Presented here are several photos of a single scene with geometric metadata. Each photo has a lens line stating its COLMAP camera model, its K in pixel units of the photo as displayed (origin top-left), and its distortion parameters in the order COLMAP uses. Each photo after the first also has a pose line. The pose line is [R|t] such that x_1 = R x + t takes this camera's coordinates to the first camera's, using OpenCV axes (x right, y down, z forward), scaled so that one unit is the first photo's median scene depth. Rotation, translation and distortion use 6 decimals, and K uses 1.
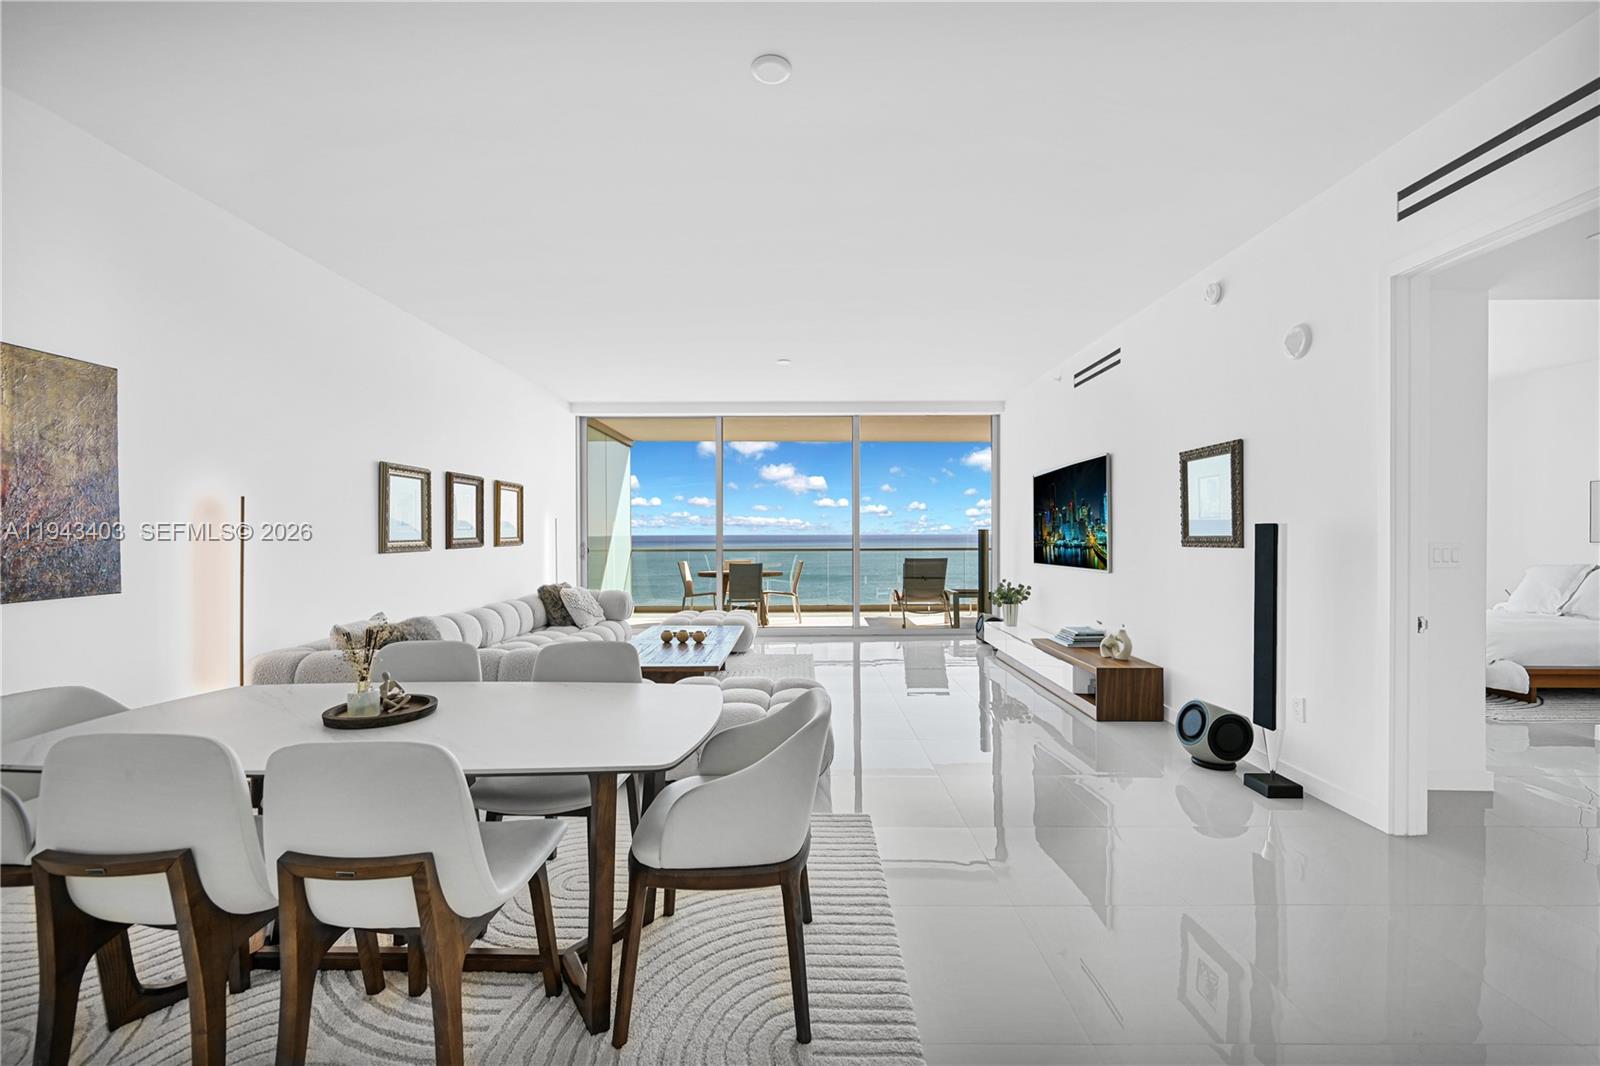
lens RADIAL K [[647.2, 0, 798.8], [0, 647.2, 536.8], [0, 0, 1]] dist [-0.002403, 0.000000]
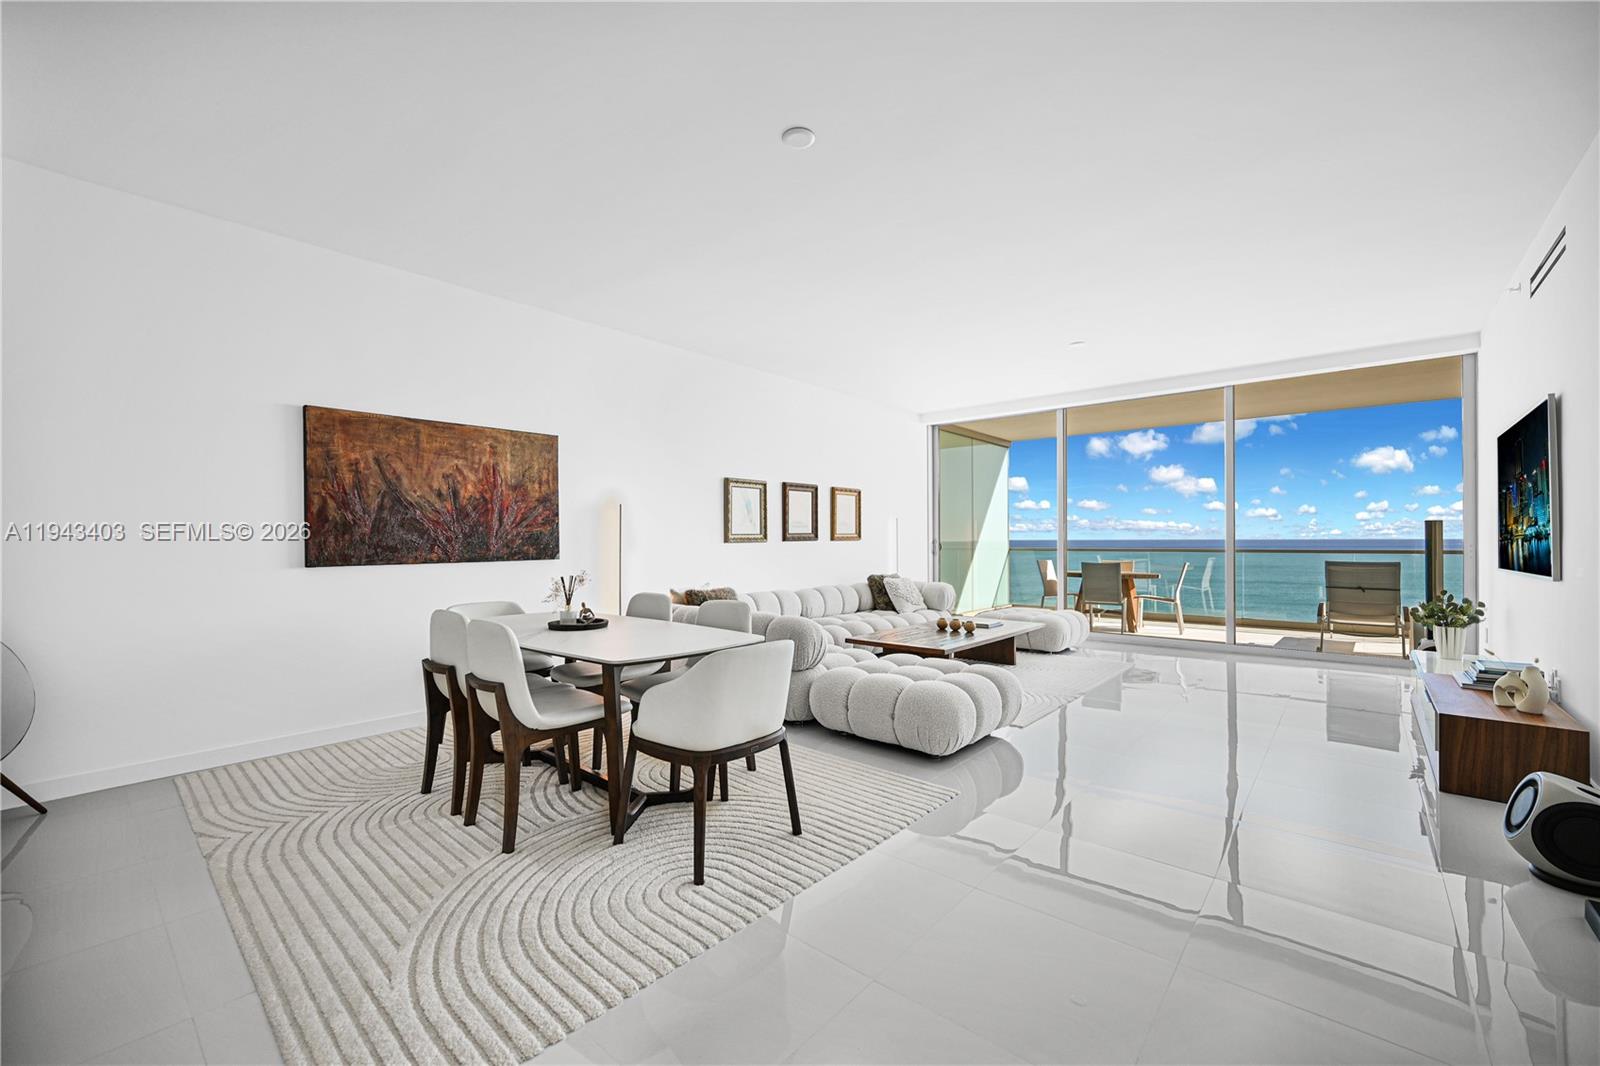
lens RADIAL K [[644.9, 0, 800.2], [0, 644.9, 539.2], [0, 0, 1]] dist [-0.001449, -0.000009]
pose [[0.760165, -0.000623, -0.649730, 0.262928], [-0.001758, 0.999994, -0.003015, 0.014538], [0.649728, 0.003434, 0.760159, 0.026787]]
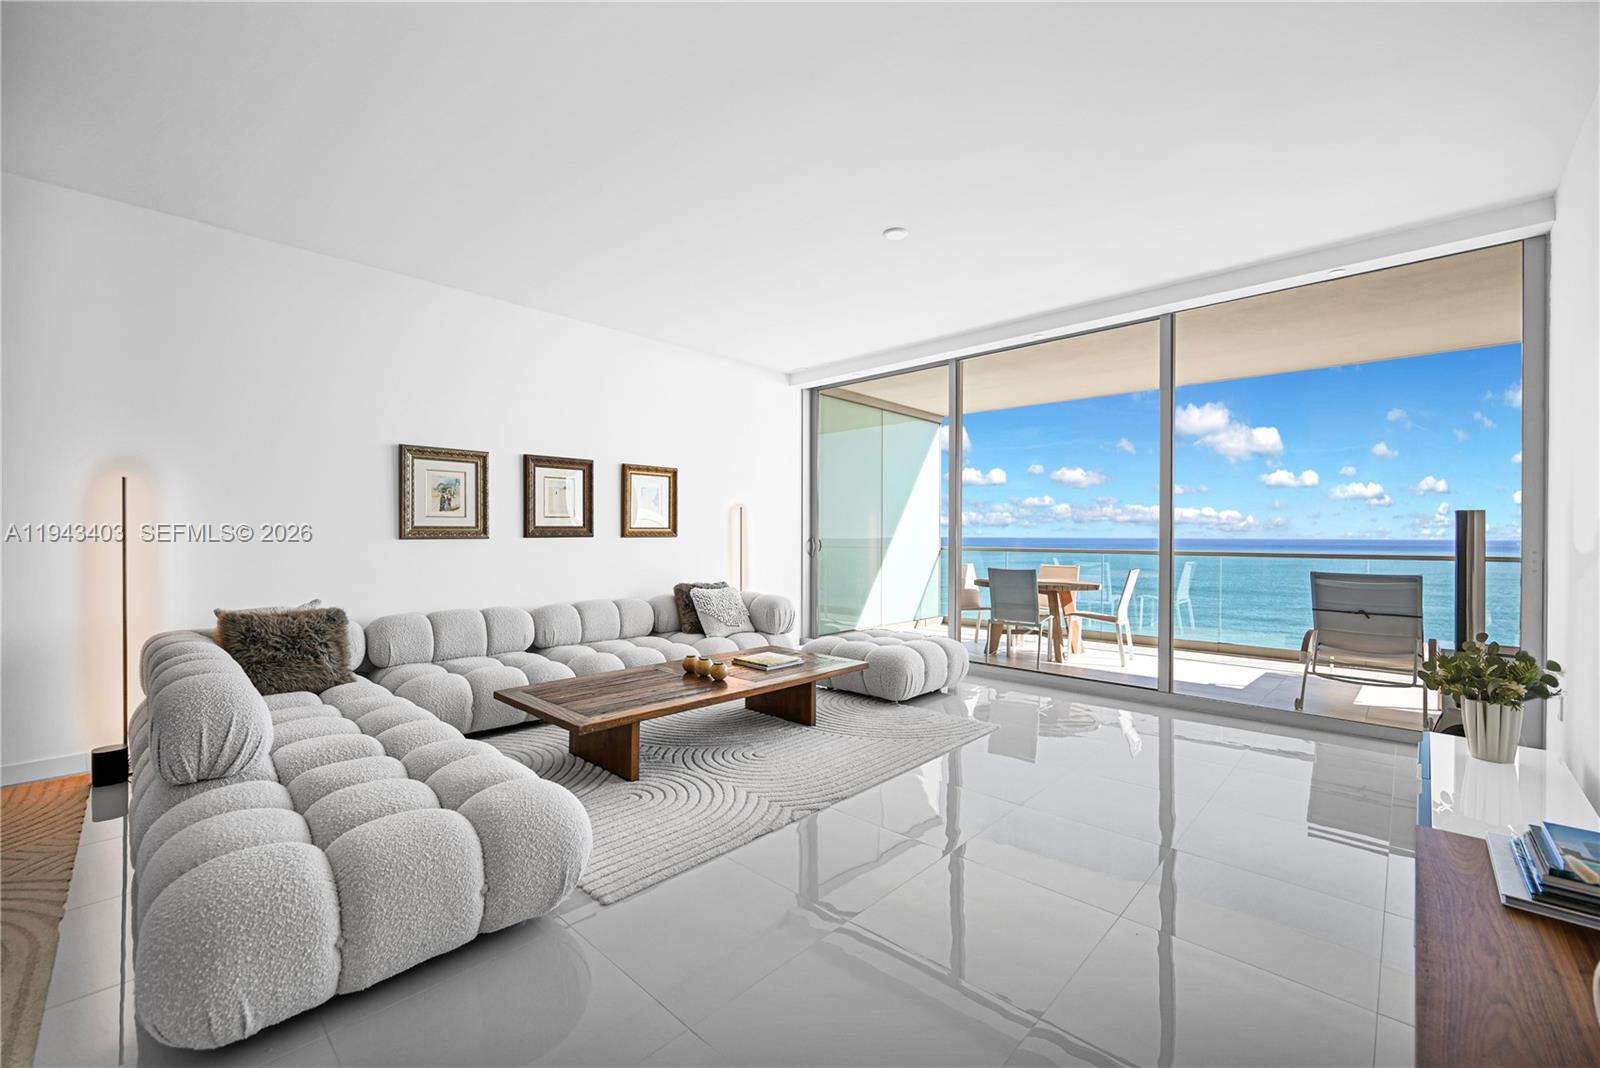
lens RADIAL K [[647.2, 0, 798.8], [0, 647.2, 537.8], [0, 0, 1]] dist [-0.002403, 0.000000]
pose [[0.729460, 0.007084, -0.683987, 0.307823], [-0.007324, 0.999970, 0.002546, 0.010791], [0.683984, 0.003152, 0.729490, 0.472786]]
